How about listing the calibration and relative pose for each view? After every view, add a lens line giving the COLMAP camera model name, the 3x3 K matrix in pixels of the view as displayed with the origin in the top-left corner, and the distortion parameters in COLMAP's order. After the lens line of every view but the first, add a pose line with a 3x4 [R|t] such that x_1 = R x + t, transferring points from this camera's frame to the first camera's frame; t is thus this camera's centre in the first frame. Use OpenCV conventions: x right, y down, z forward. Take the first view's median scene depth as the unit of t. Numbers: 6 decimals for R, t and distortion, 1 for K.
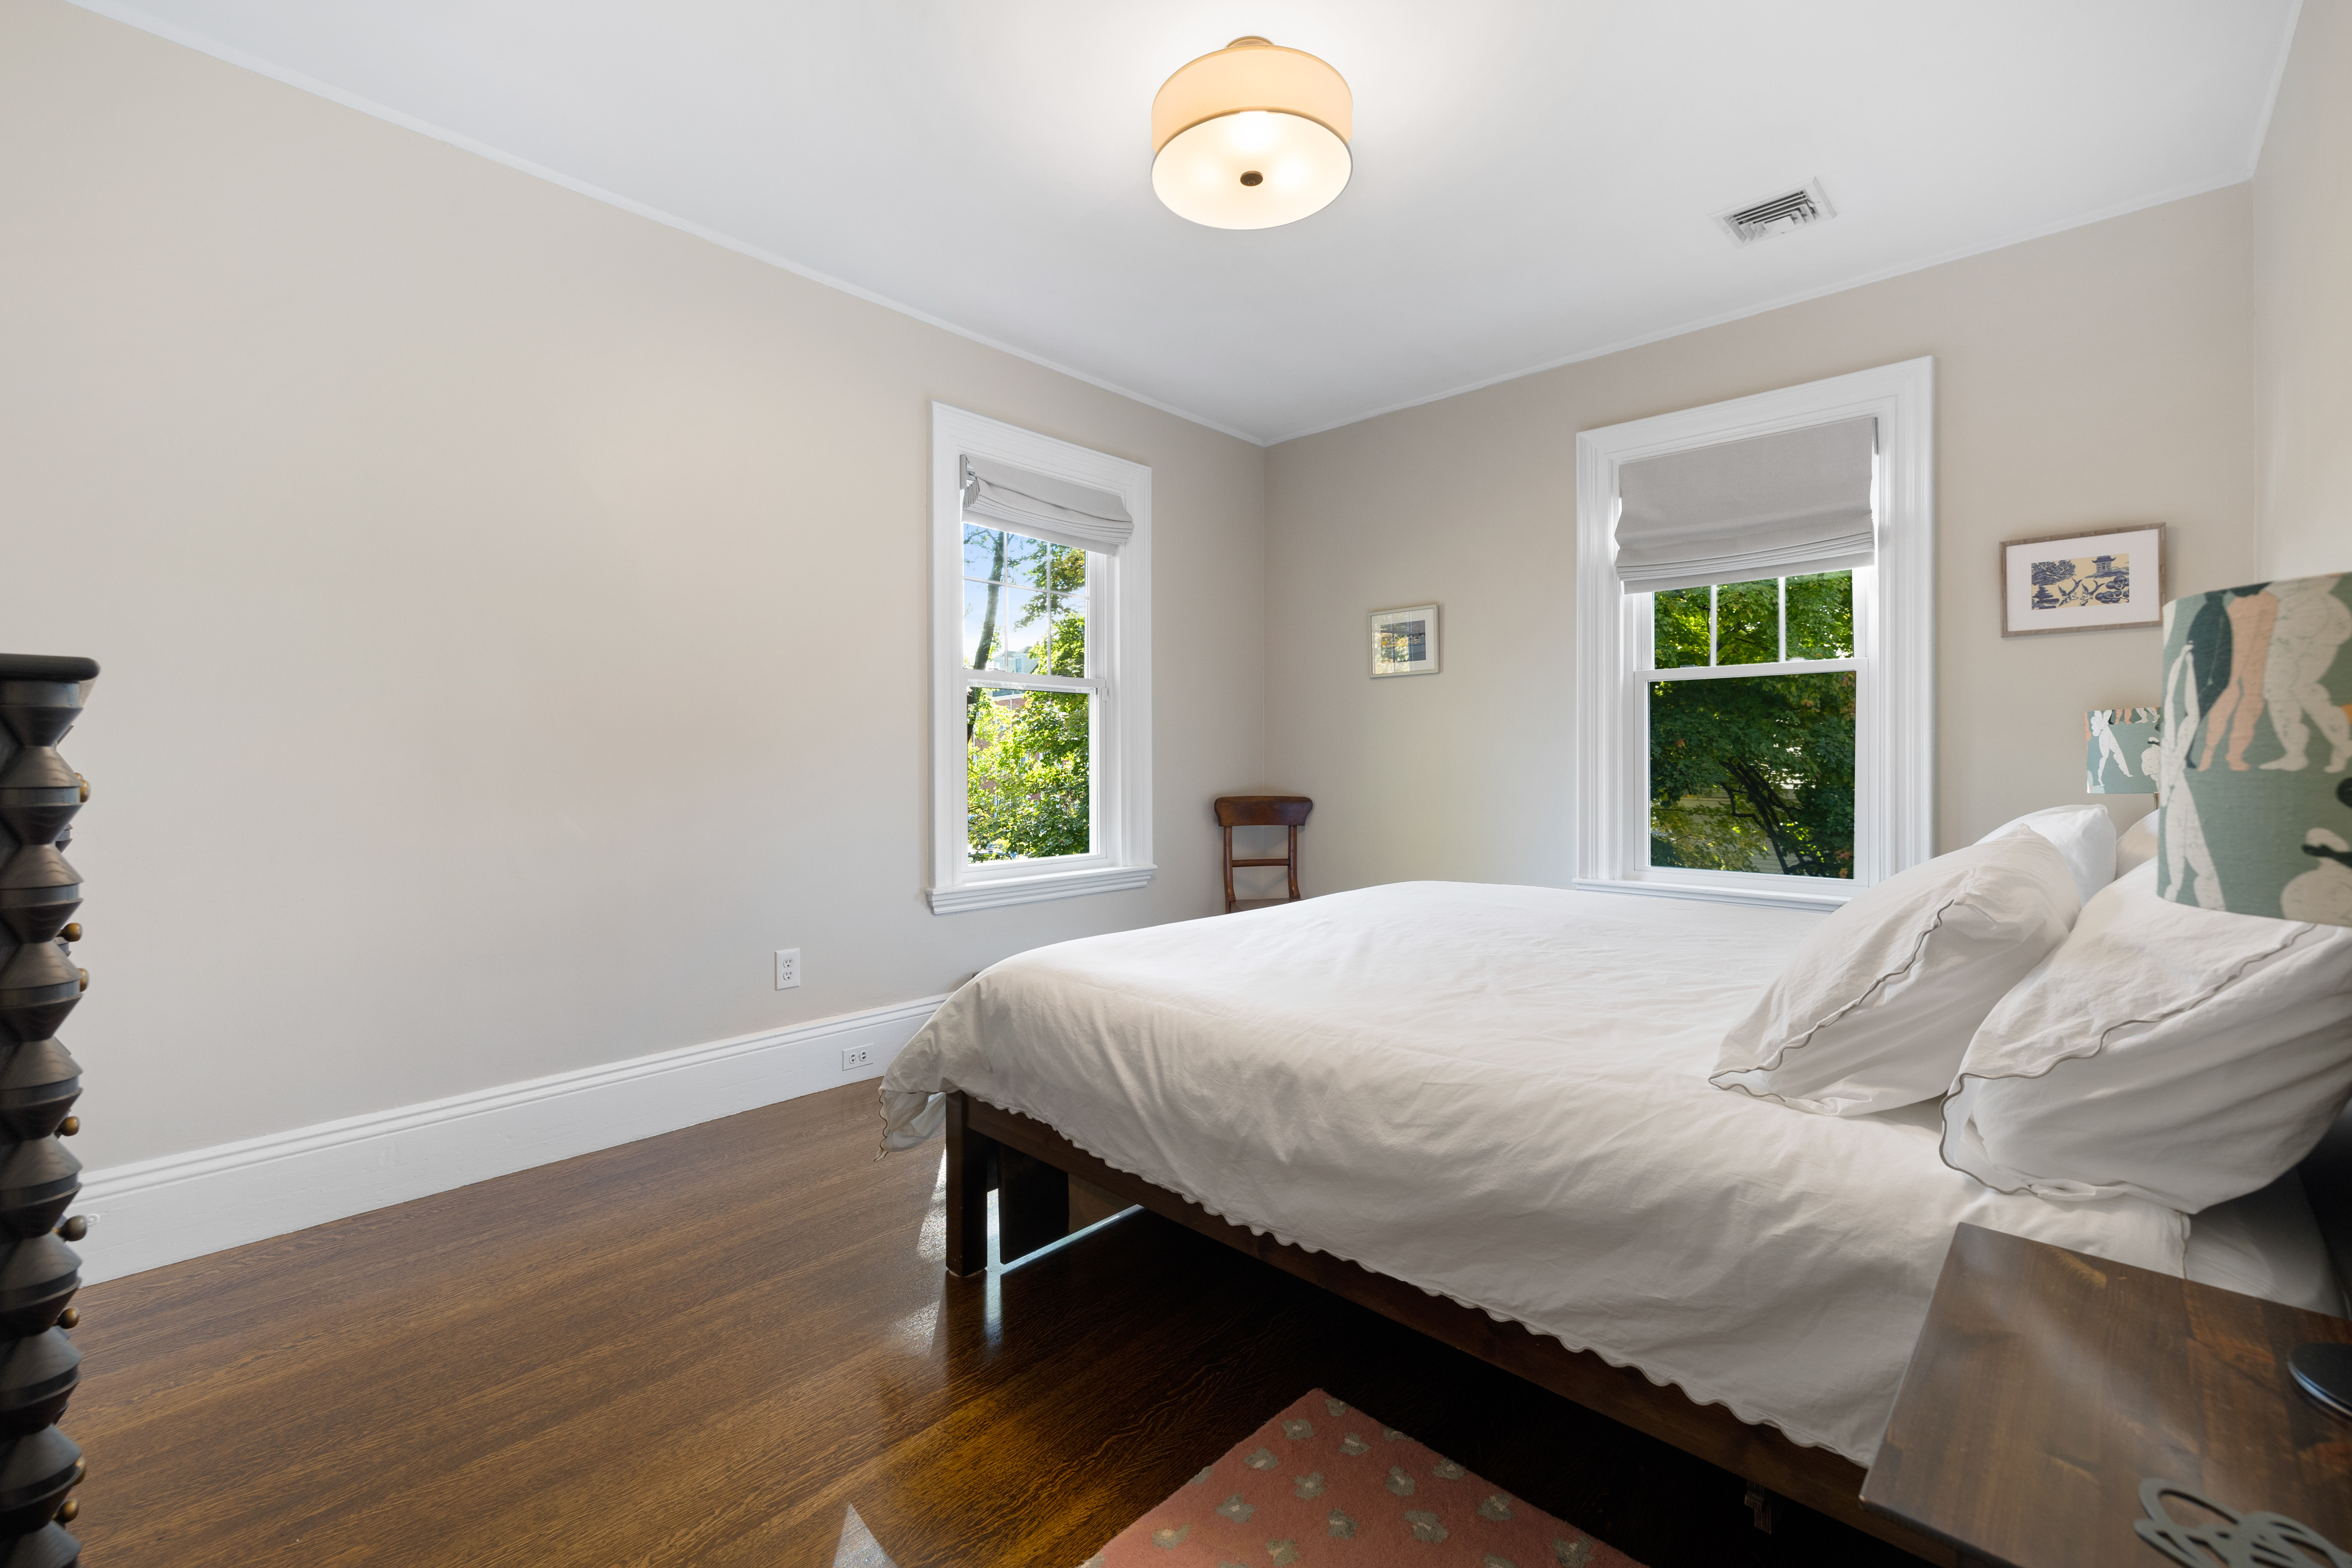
lens RADIAL K [[1004.0, 0, 1179.5], [0, 1004.0, 759.7], [0, 0, 1]] dist [0.002106, -0.001152]
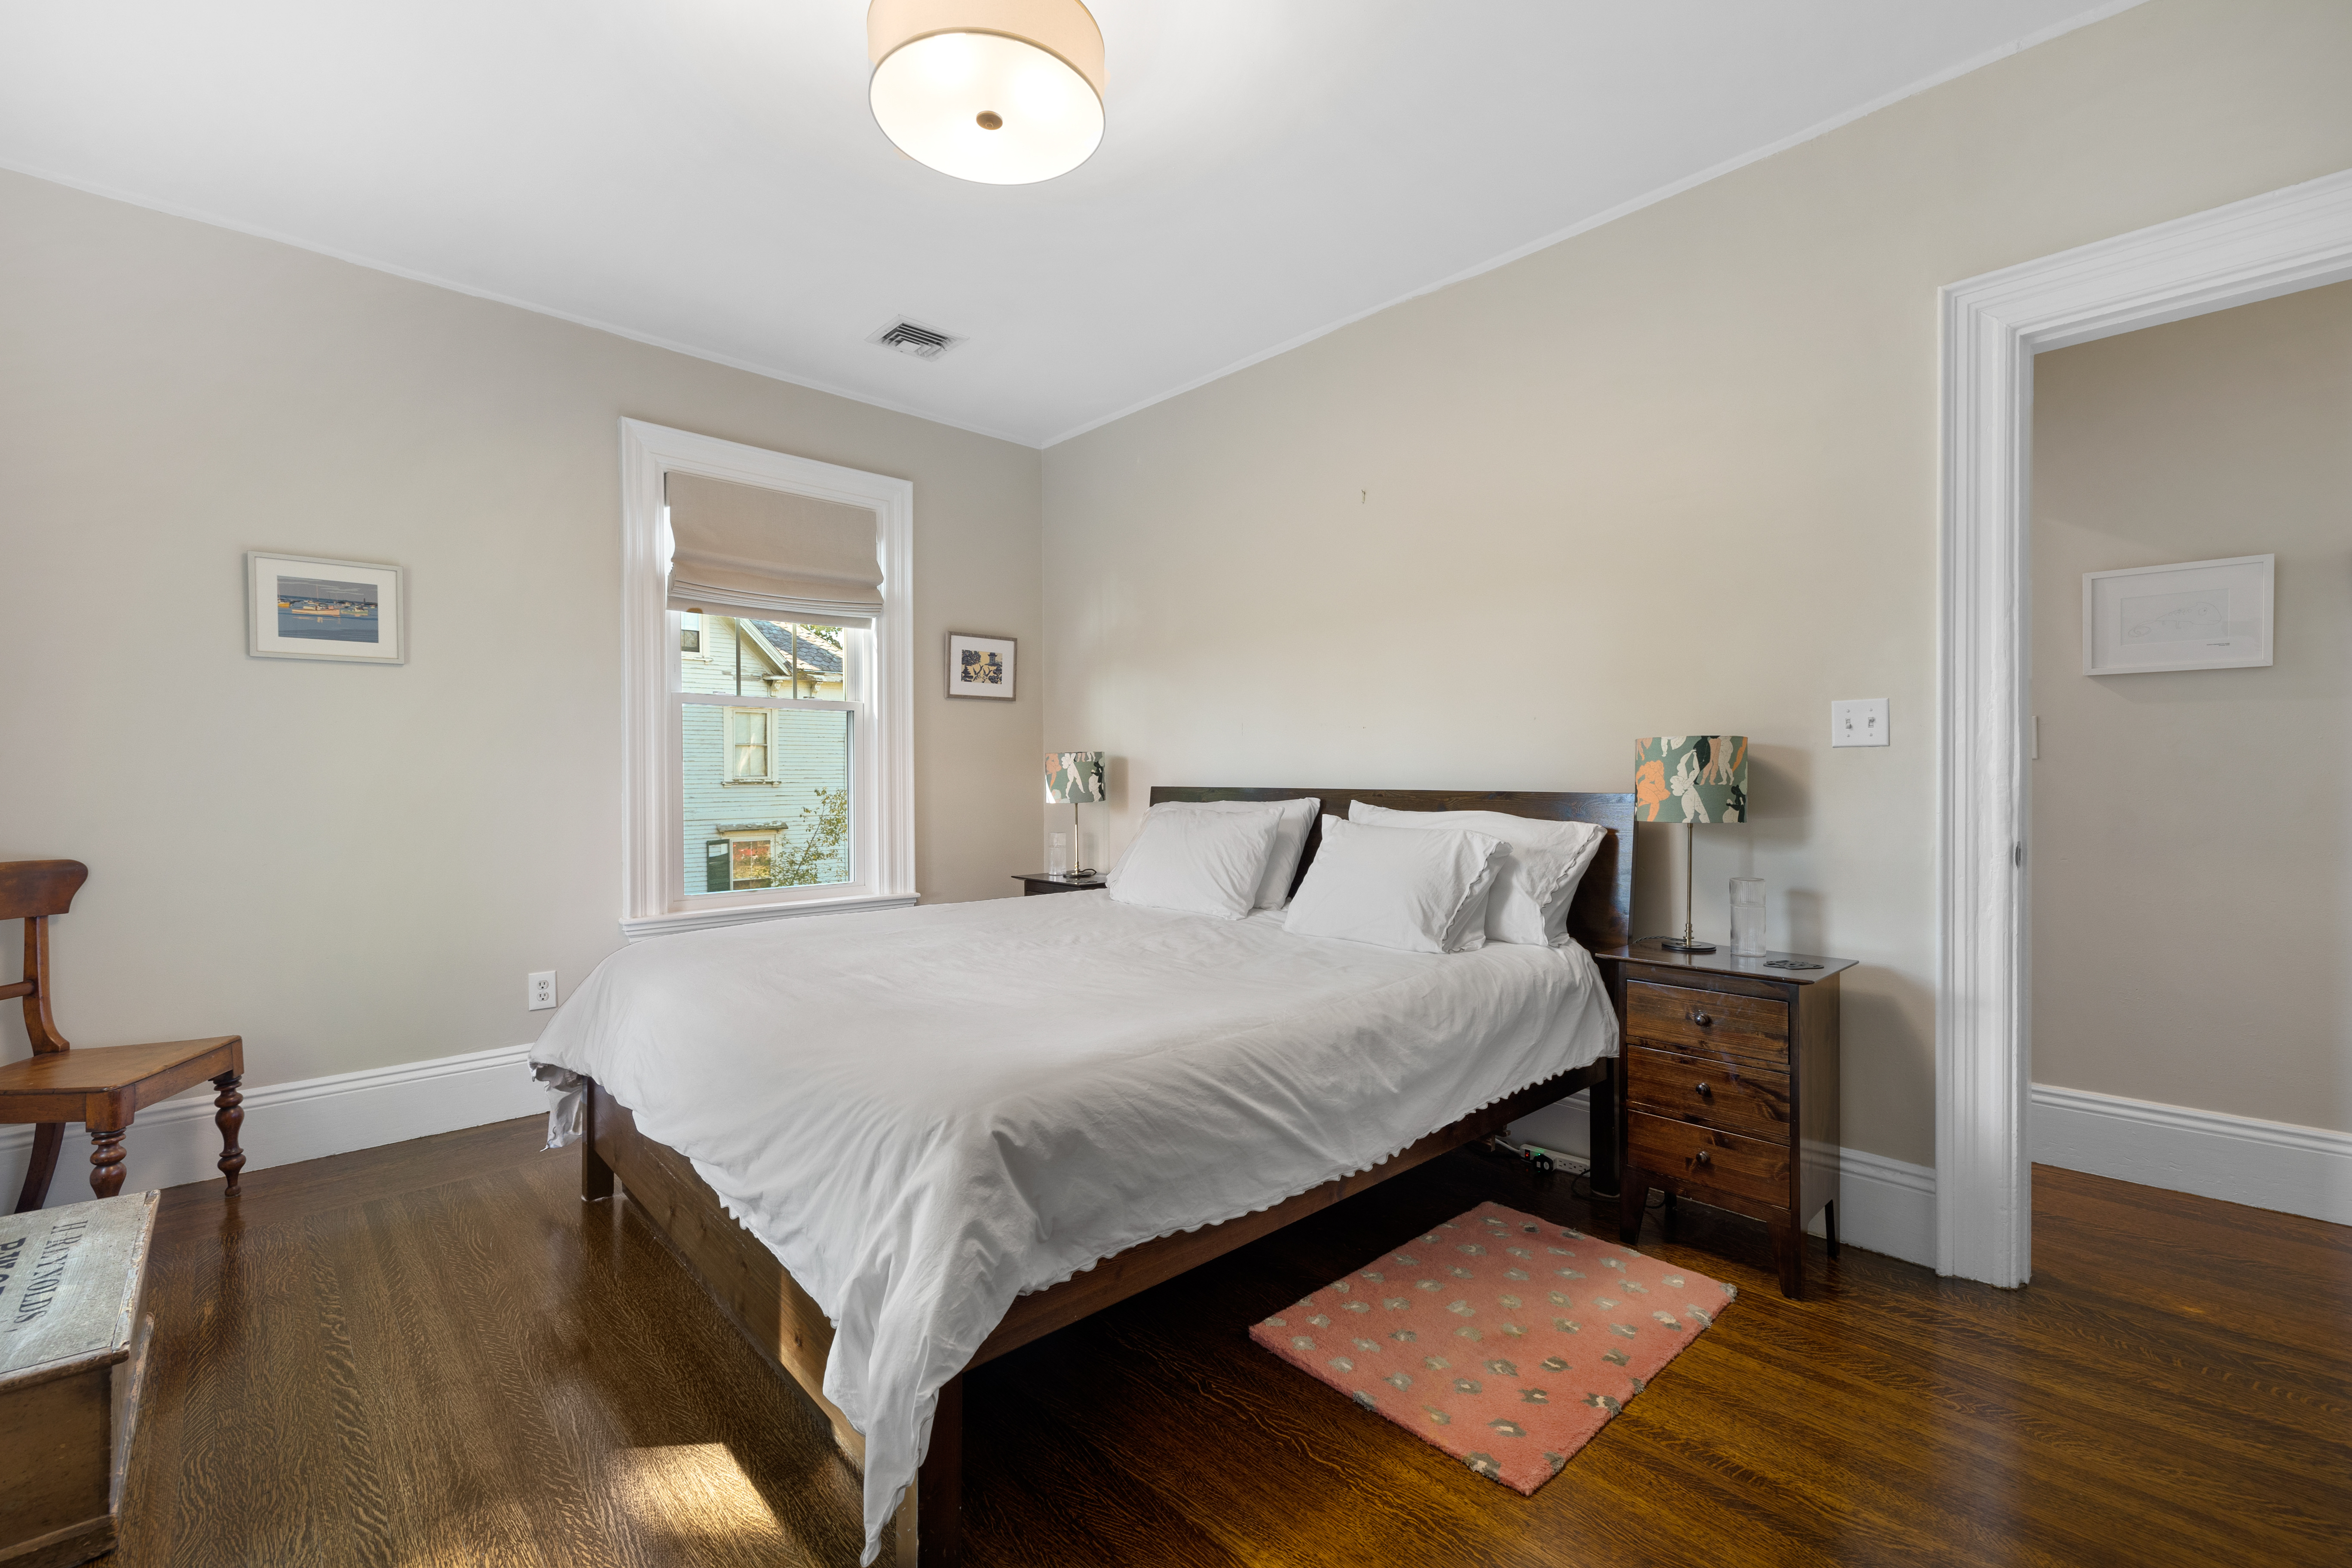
lens RADIAL K [[1004.0, 0, 1179.9], [0, 1004.0, 790.7], [0, 0, 1]] dist [0.002106, -0.001152]
pose [[0.053860, -0.012293, 0.998473, -1.039743], [0.005171, 0.999914, 0.012032, -0.008607], [-0.998535, 0.004515, 0.053919, 1.038406]]
